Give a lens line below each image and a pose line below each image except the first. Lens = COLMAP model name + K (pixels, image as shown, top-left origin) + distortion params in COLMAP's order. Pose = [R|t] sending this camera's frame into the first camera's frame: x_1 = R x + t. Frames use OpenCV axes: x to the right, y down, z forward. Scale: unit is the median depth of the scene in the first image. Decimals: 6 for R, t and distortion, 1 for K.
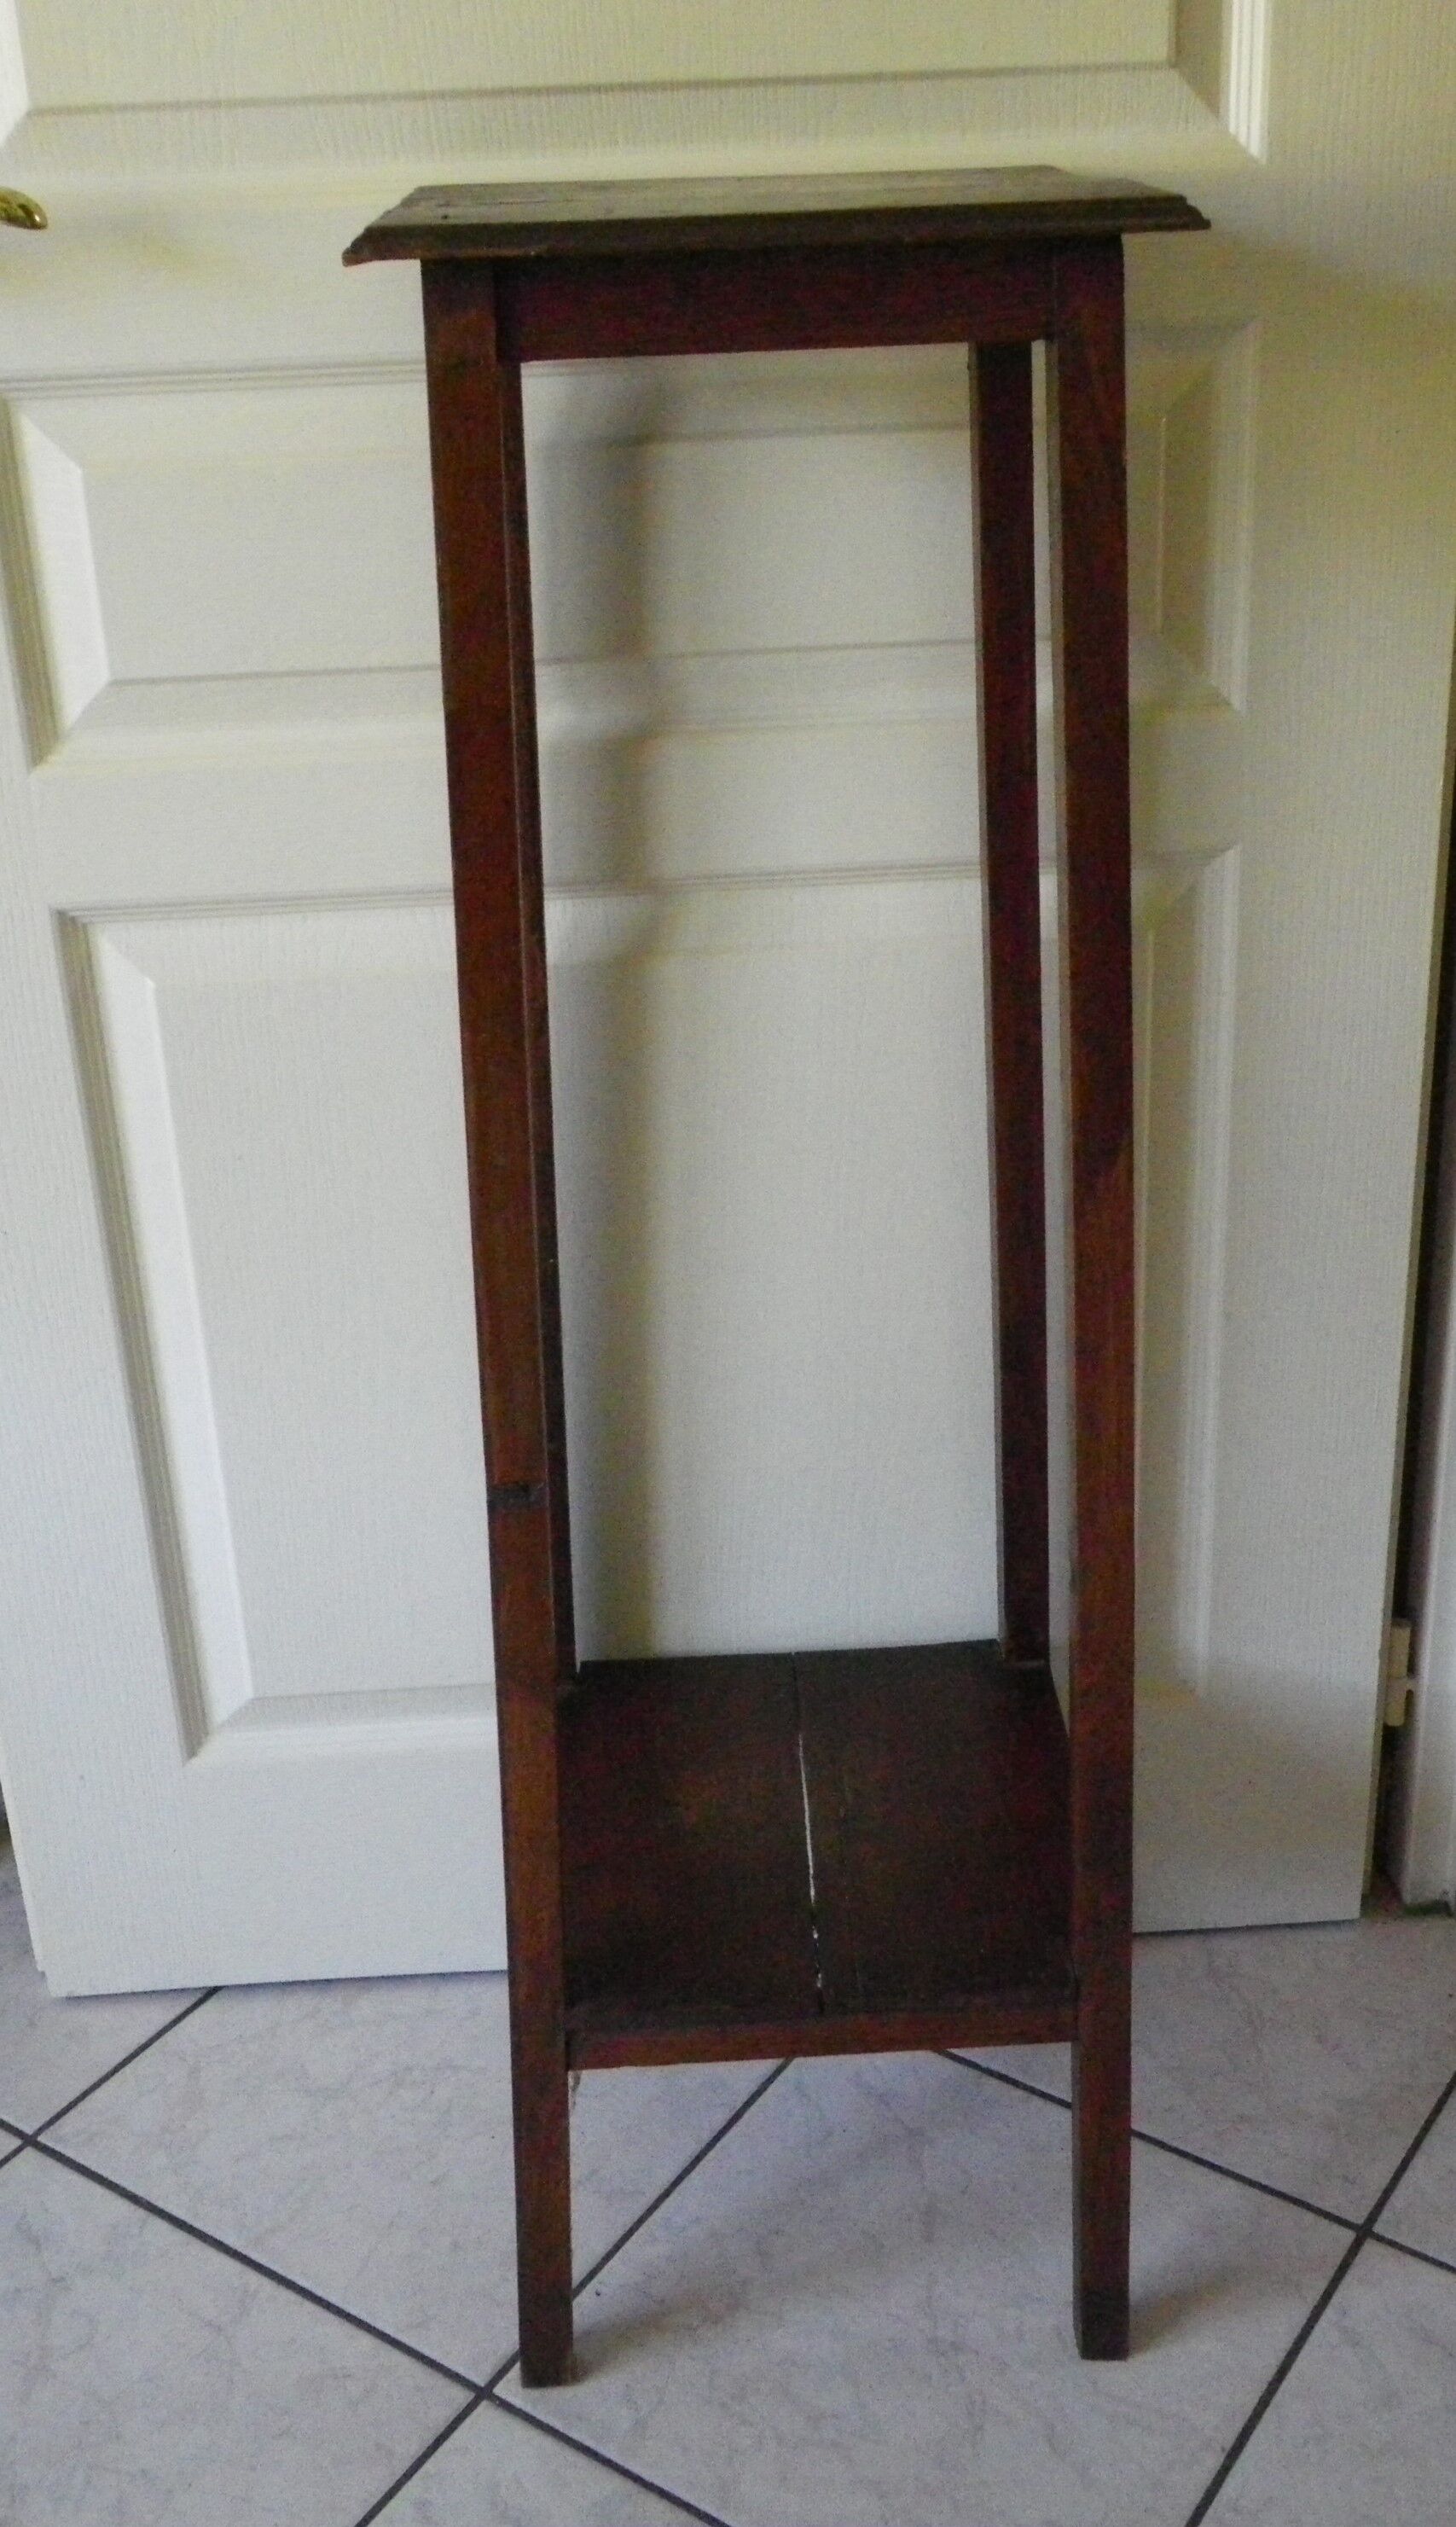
lens RADIAL K [[2597.6, 0, 782.6], [0, 2597.6, 1236.3], [0, 0, 1]] dist [0.003667, 0.000000]
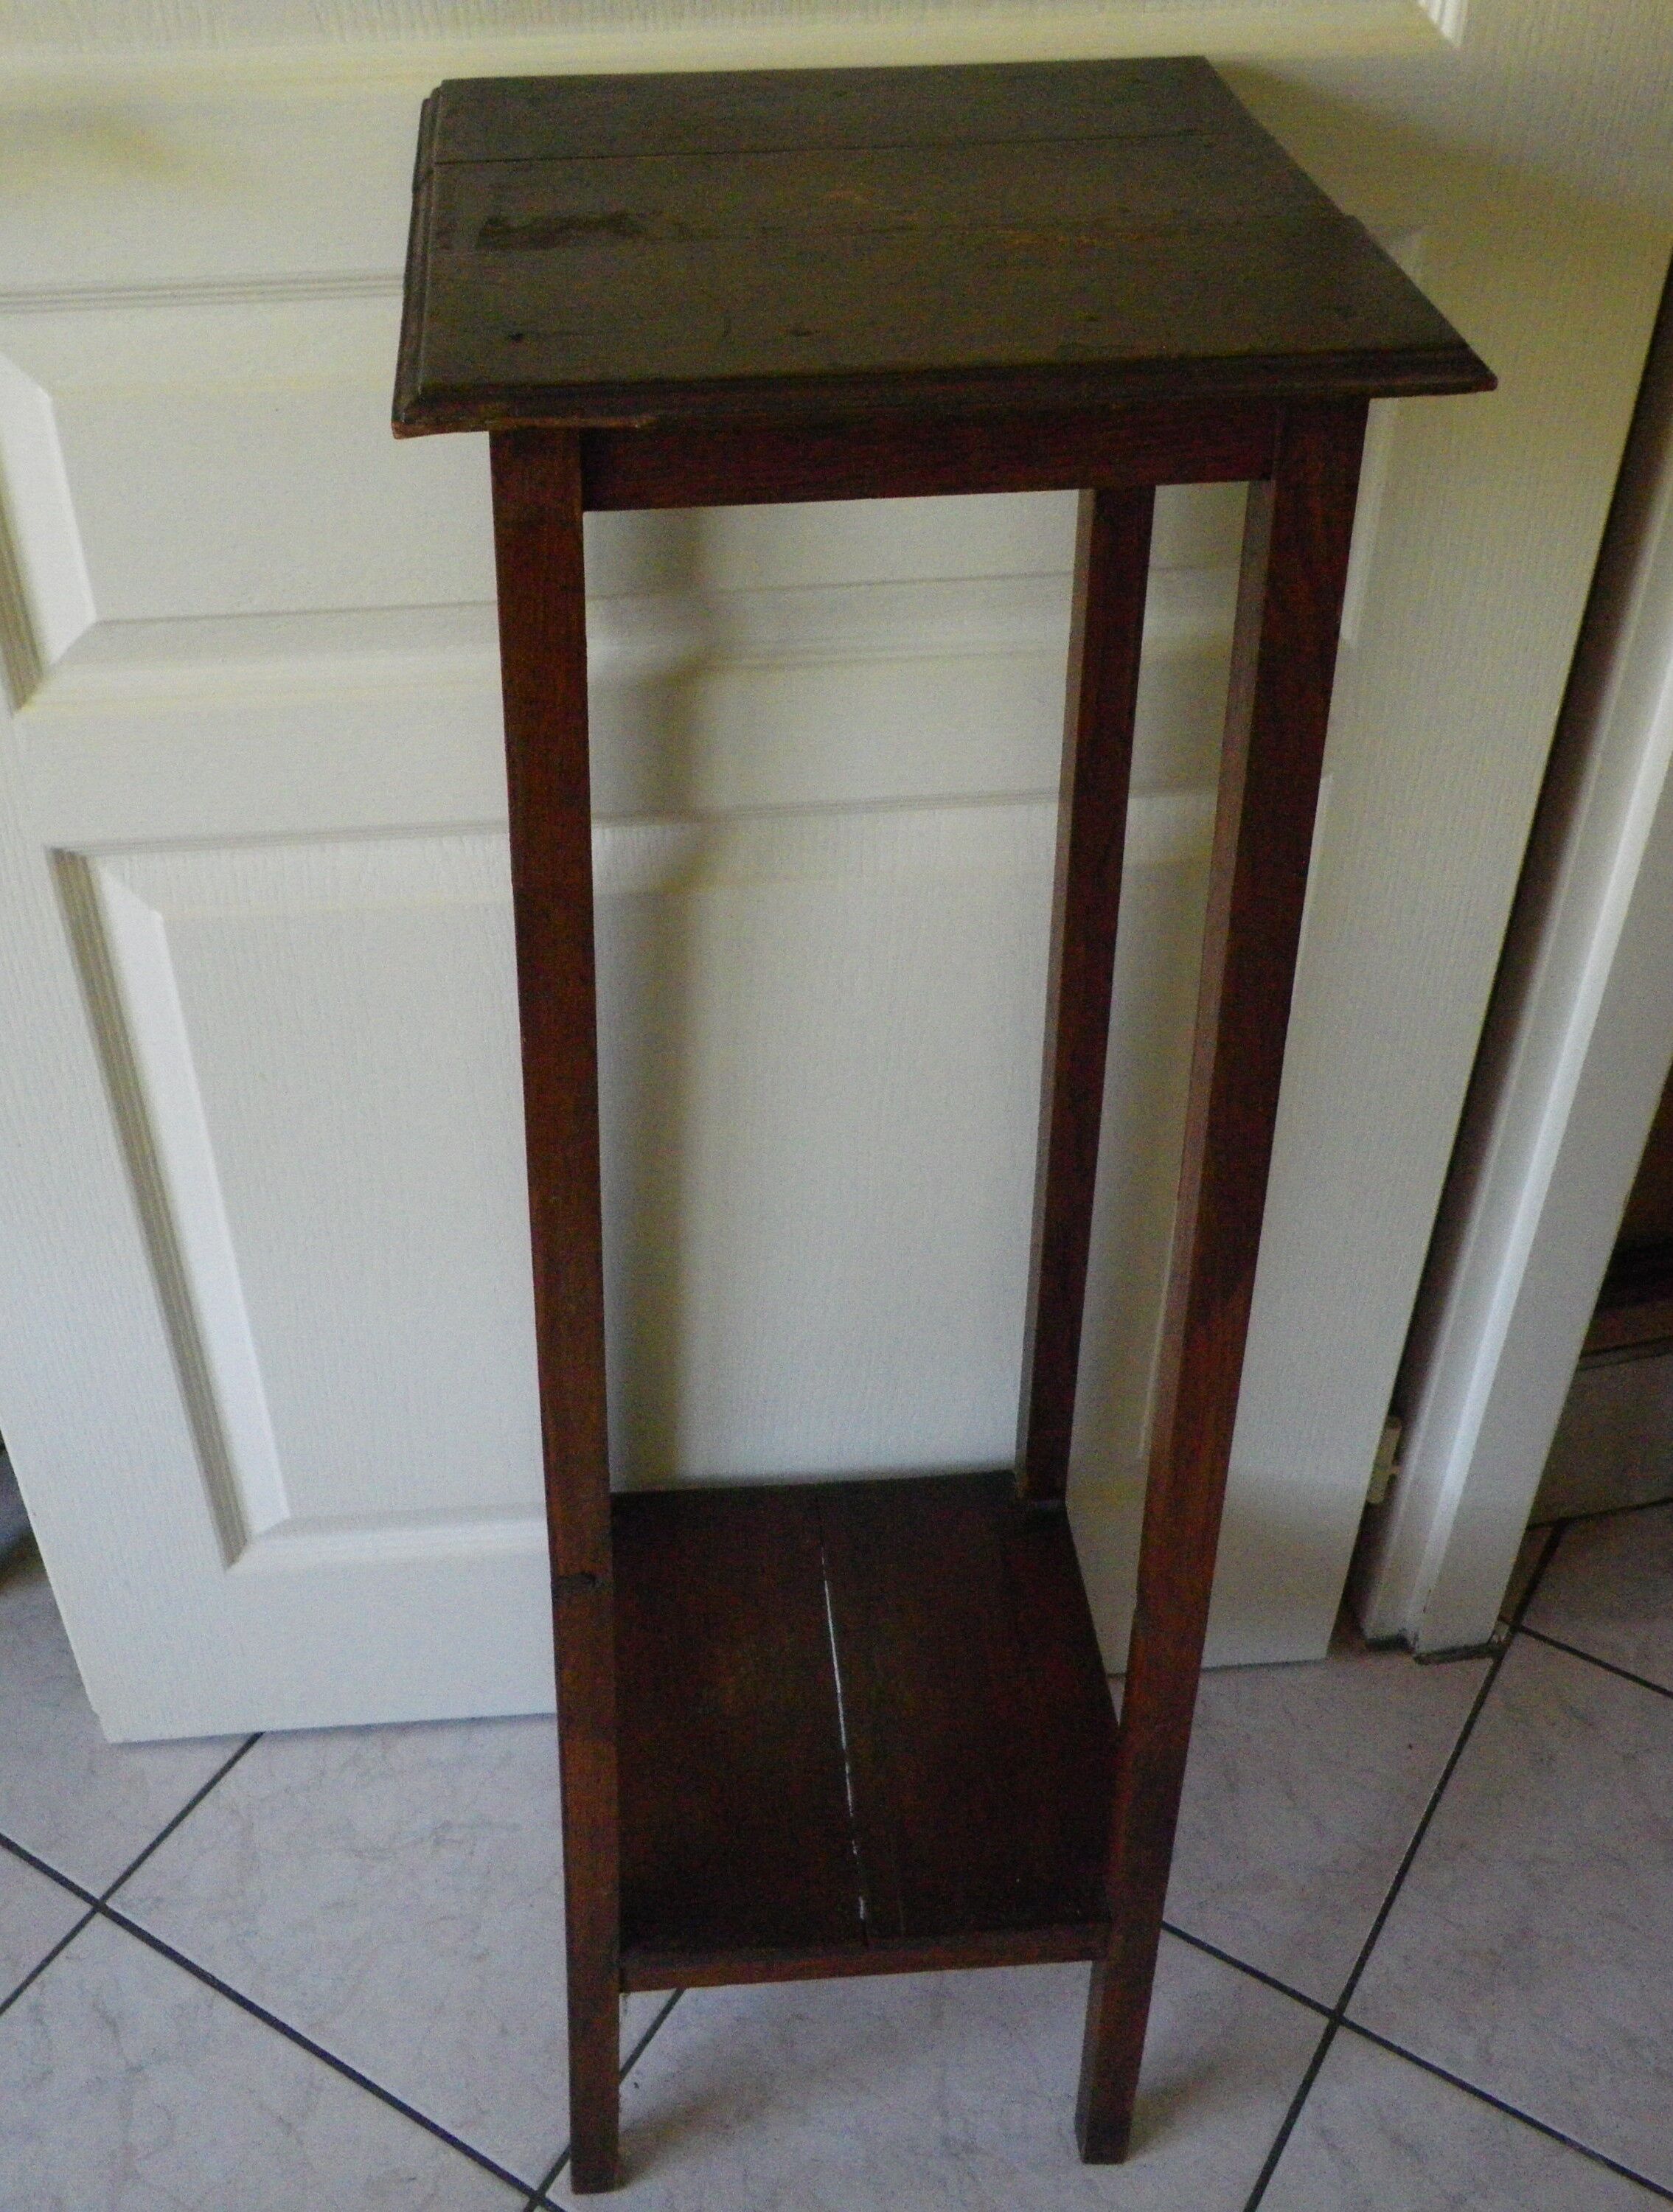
lens RADIAL K [[2248.1, 0, 744.0], [0, 2248.1, 1098.9], [0, 0, 1]] dist [-0.000268, 0.000000]
pose [[0.999641, 0.004646, 0.026372, -0.054307], [-0.011201, 0.967087, 0.254200, -0.238518], [-0.024323, -0.254405, 0.966792, 0.199207]]
